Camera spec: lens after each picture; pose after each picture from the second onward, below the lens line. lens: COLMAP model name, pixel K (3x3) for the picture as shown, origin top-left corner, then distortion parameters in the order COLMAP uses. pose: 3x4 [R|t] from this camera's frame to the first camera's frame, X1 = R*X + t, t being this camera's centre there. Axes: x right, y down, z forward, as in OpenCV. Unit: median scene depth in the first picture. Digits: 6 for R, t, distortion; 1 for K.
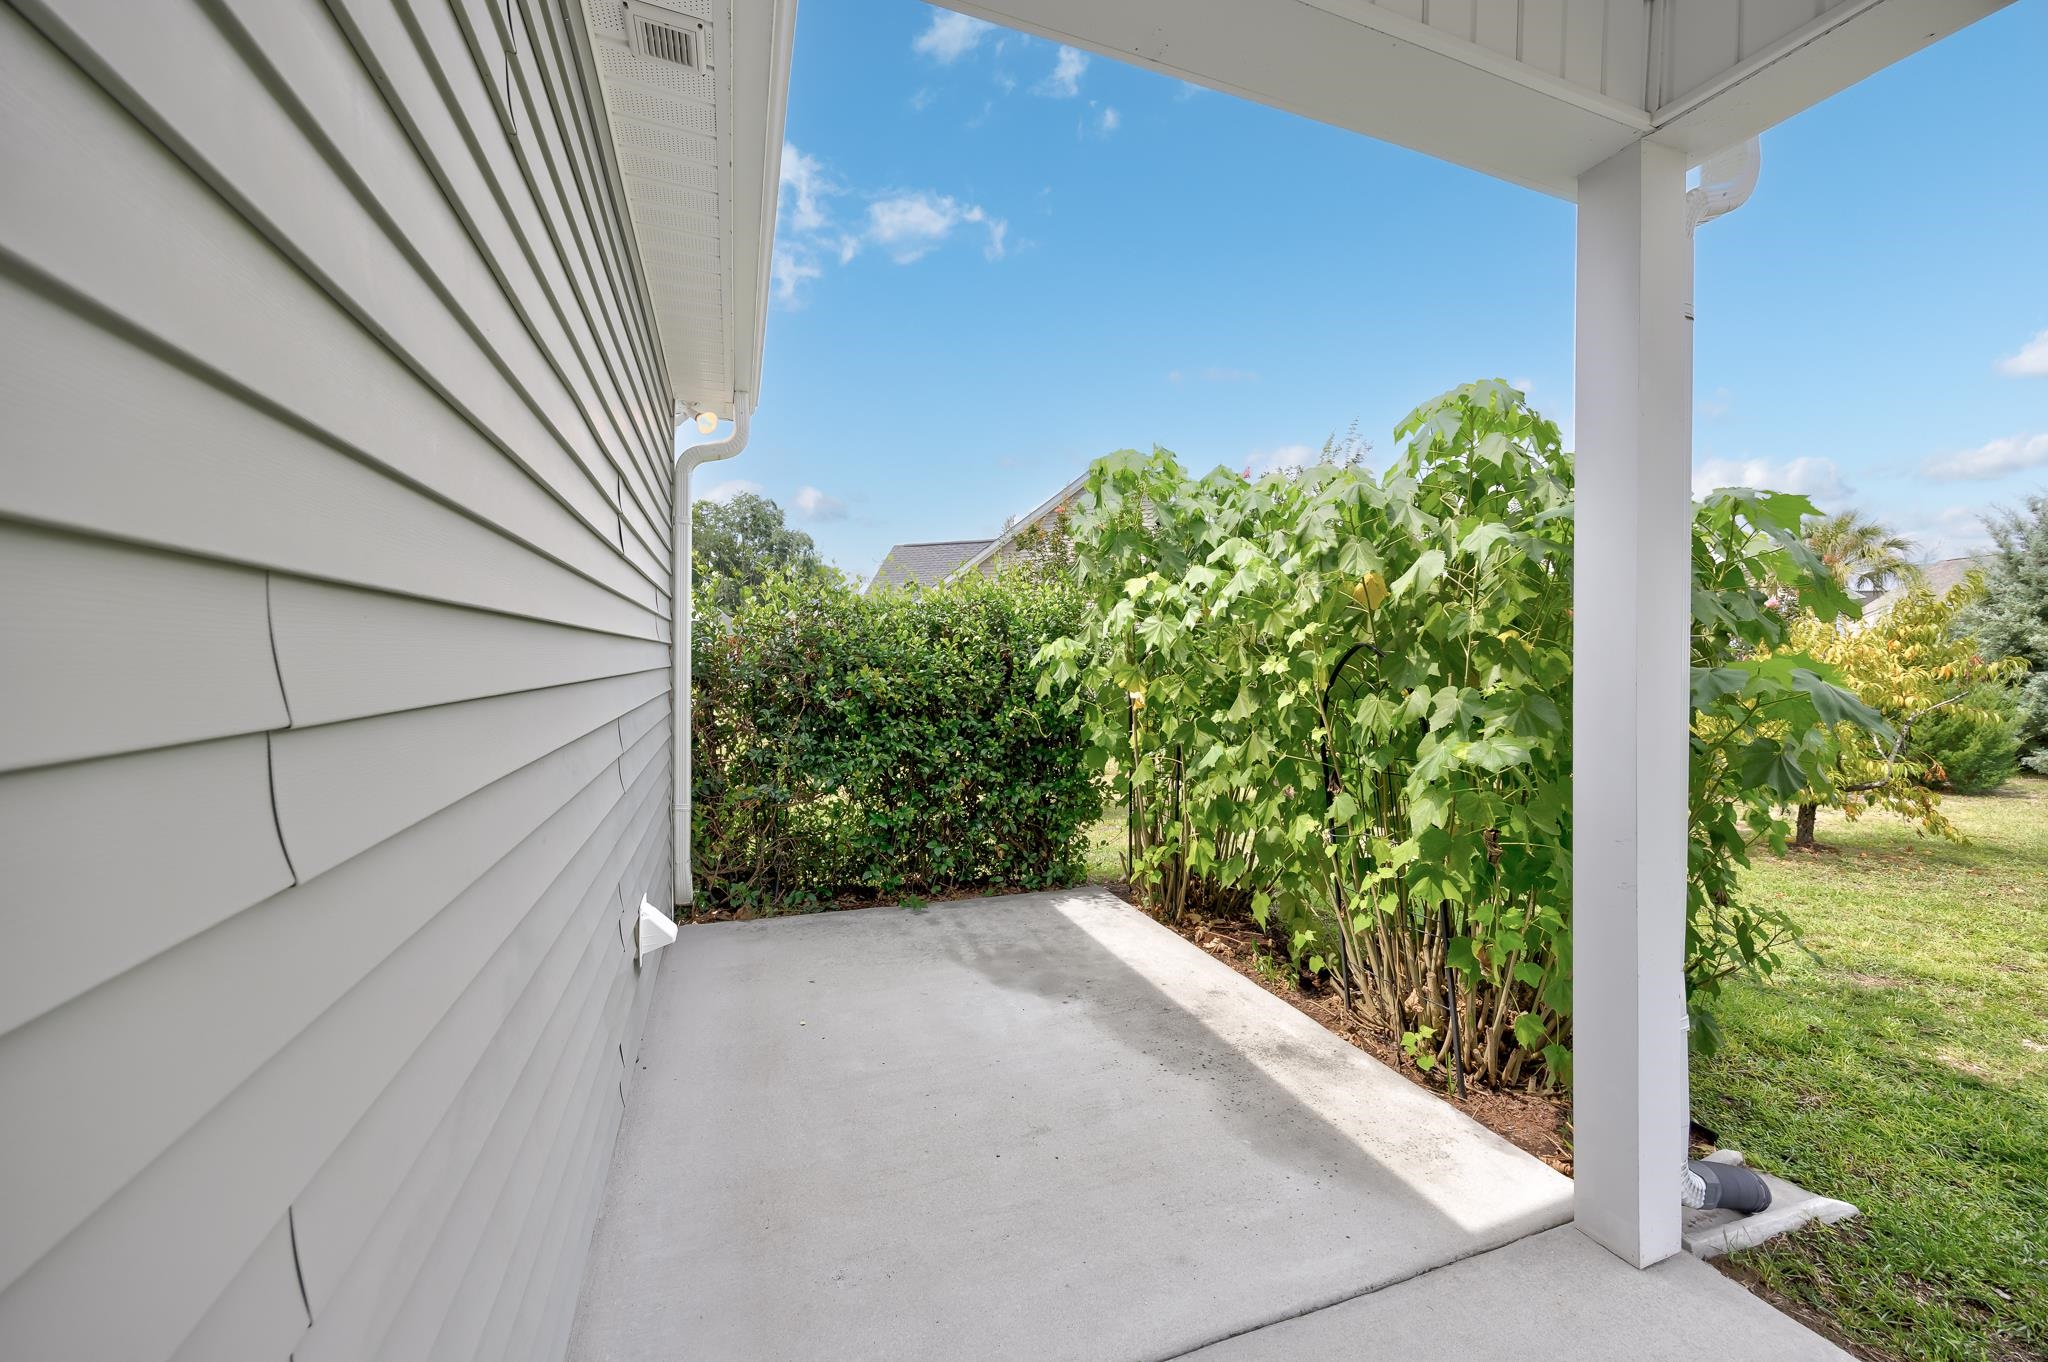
lens RADIAL K [[797.6, 0, 1027.5], [0, 797.6, 667.3], [0, 0, 1]] dist [-0.001172, 0.000017]
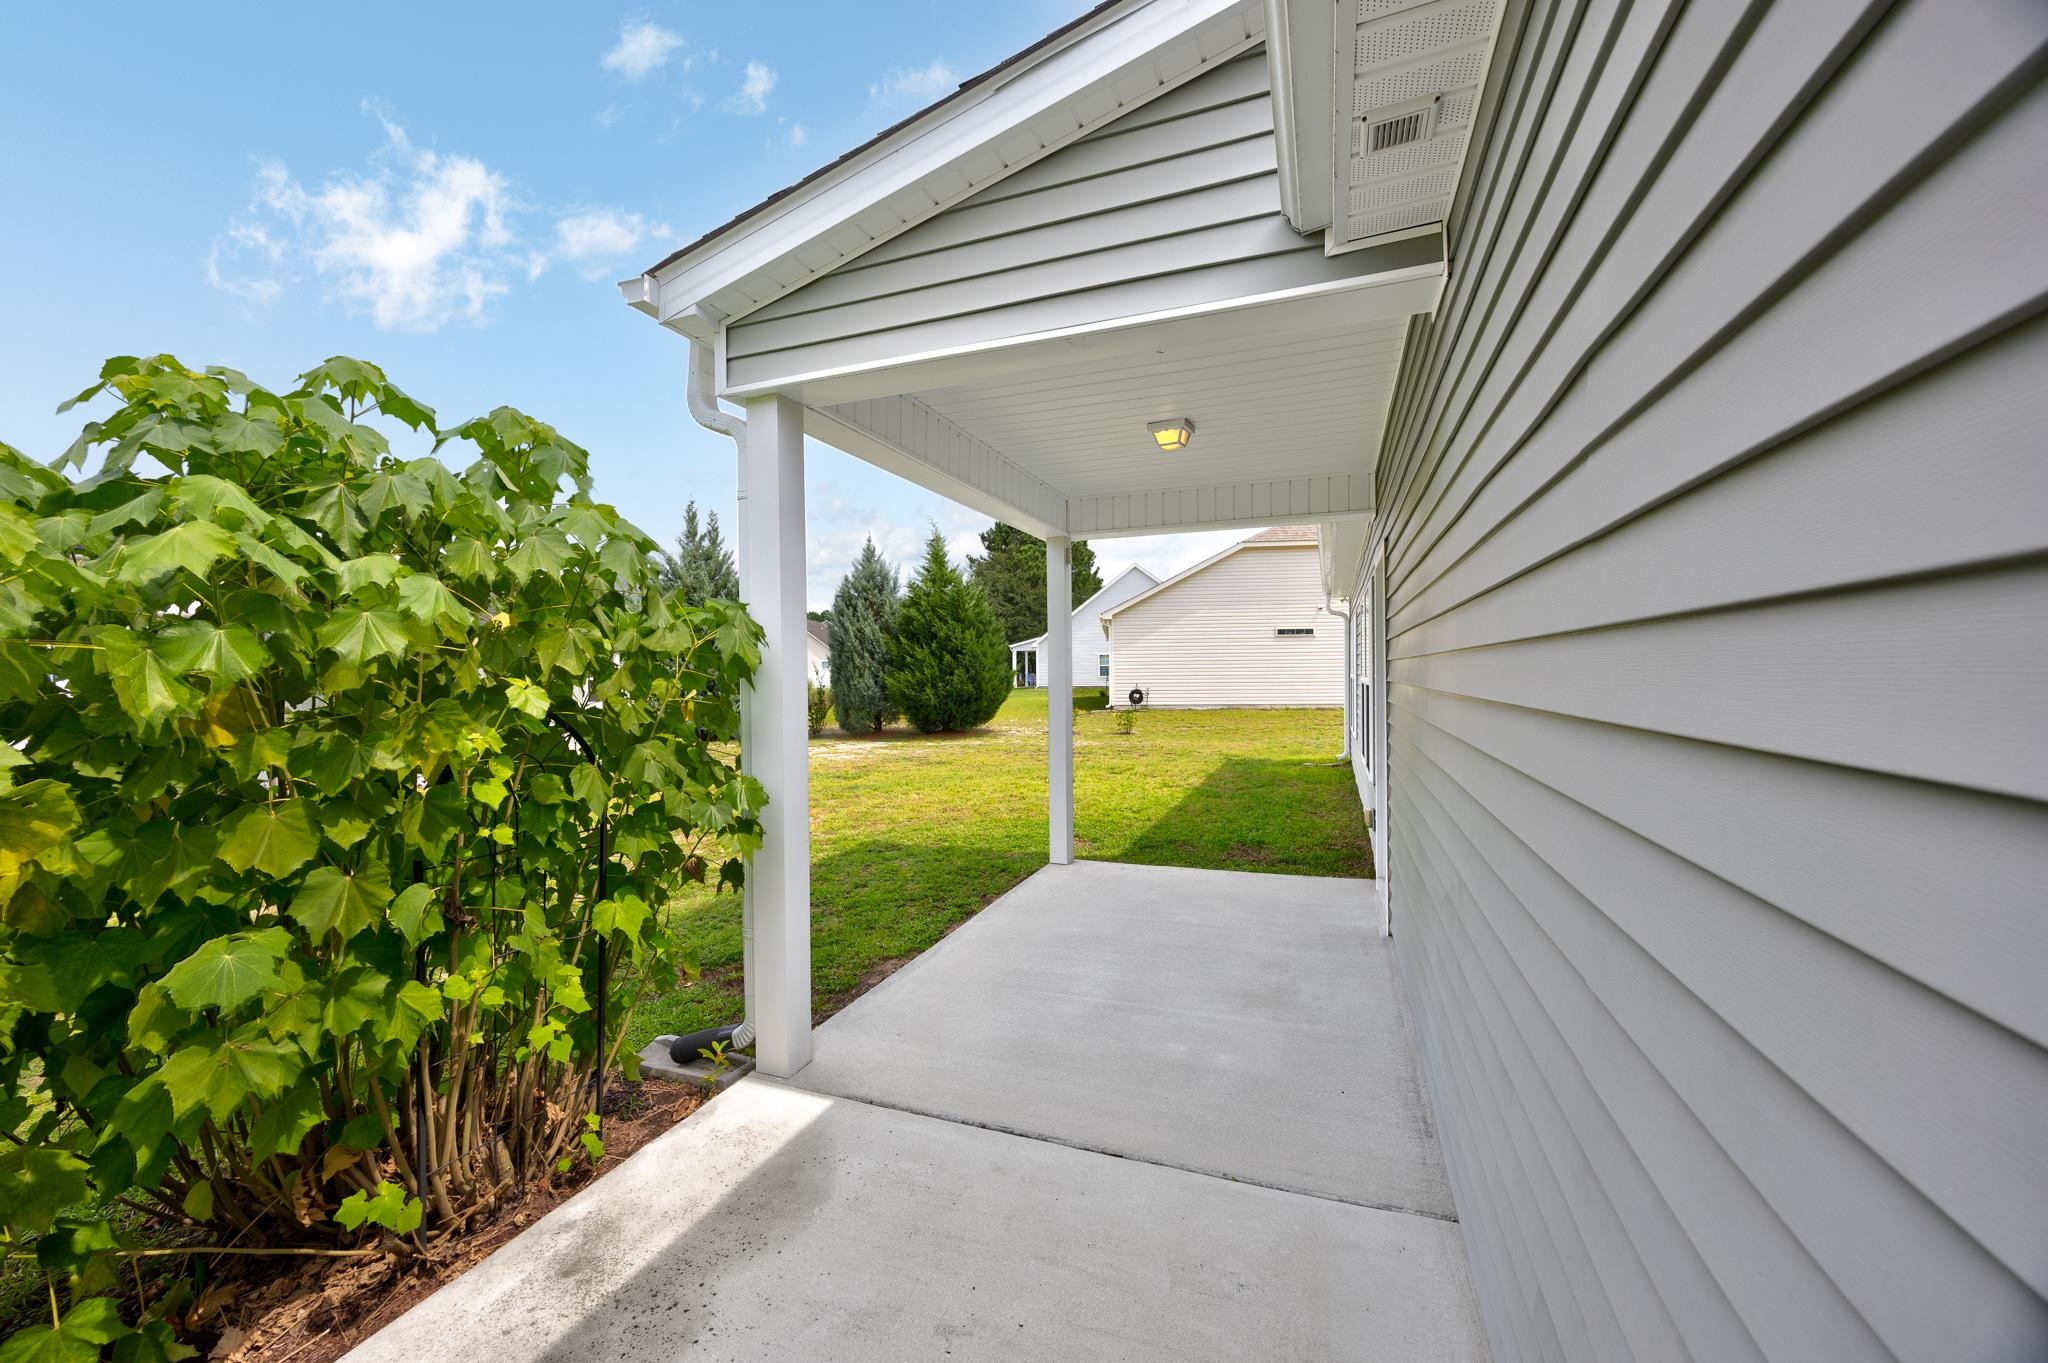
lens RADIAL K [[789.2, 0, 1022.6], [0, 789.2, 675.1], [0, 0, 1]] dist [-0.000779, 0.000094]
pose [[-0.746122, 0.001212, 0.665808, -0.313396], [0.016421, 0.999728, 0.016582, -0.046779], [-0.665607, 0.023305, -0.745939, 0.843142]]
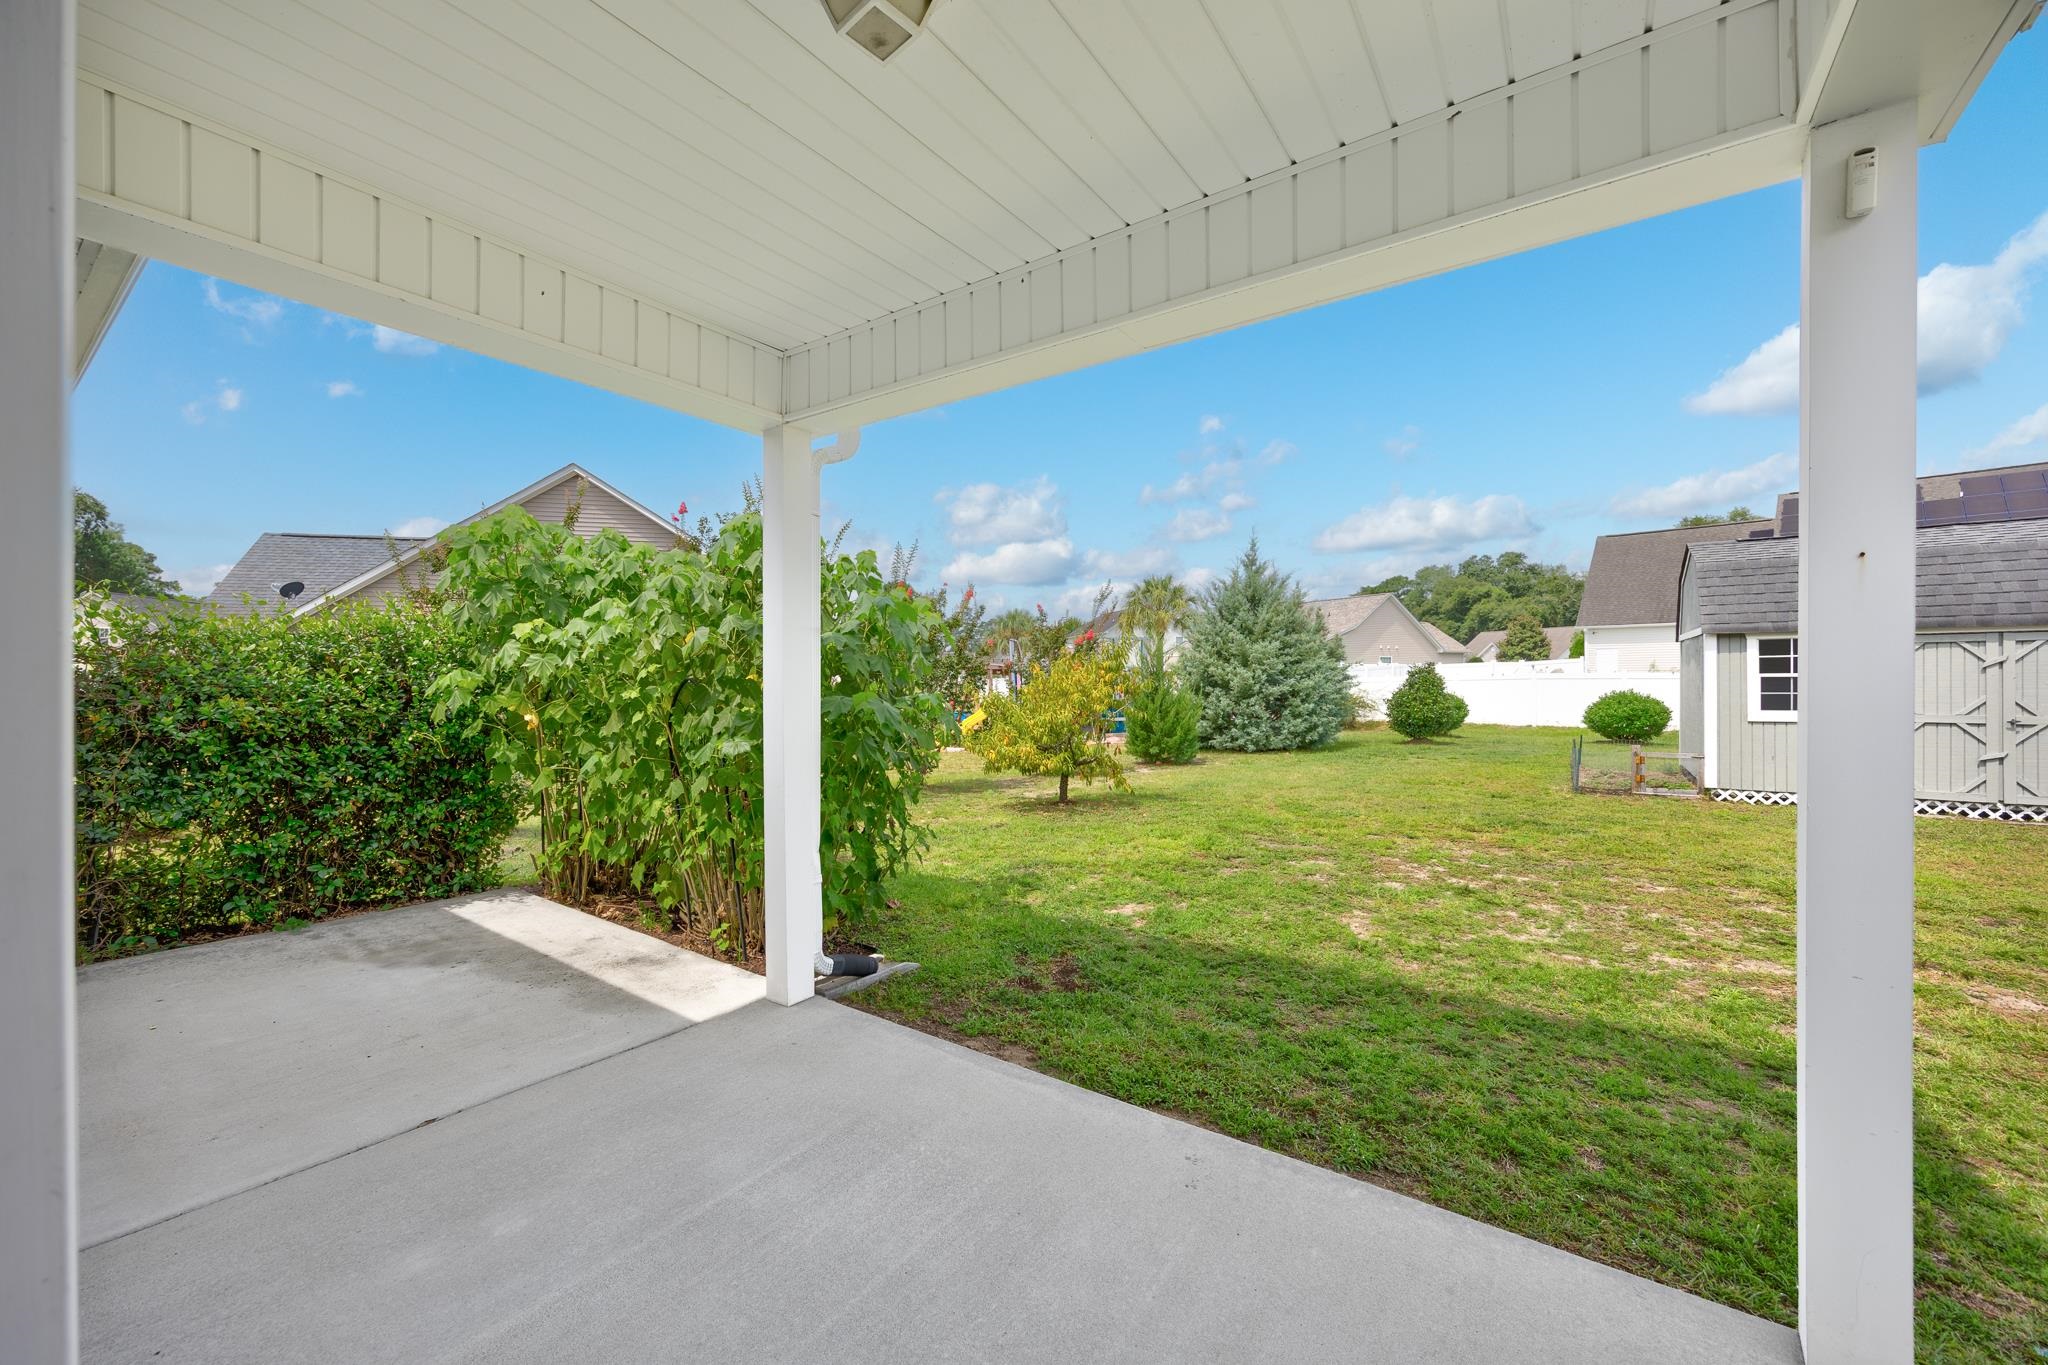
lens RADIAL K [[806.0, 0, 1028.2], [0, 806.0, 682.9], [0, 0, 1]] dist [-0.001512, -0.000125]
pose [[0.829288, -0.005212, 0.558797, 0.069835], [0.006634, 0.999978, -0.000519, -0.011349], [-0.558782, 0.004138, 0.829304, -0.411673]]
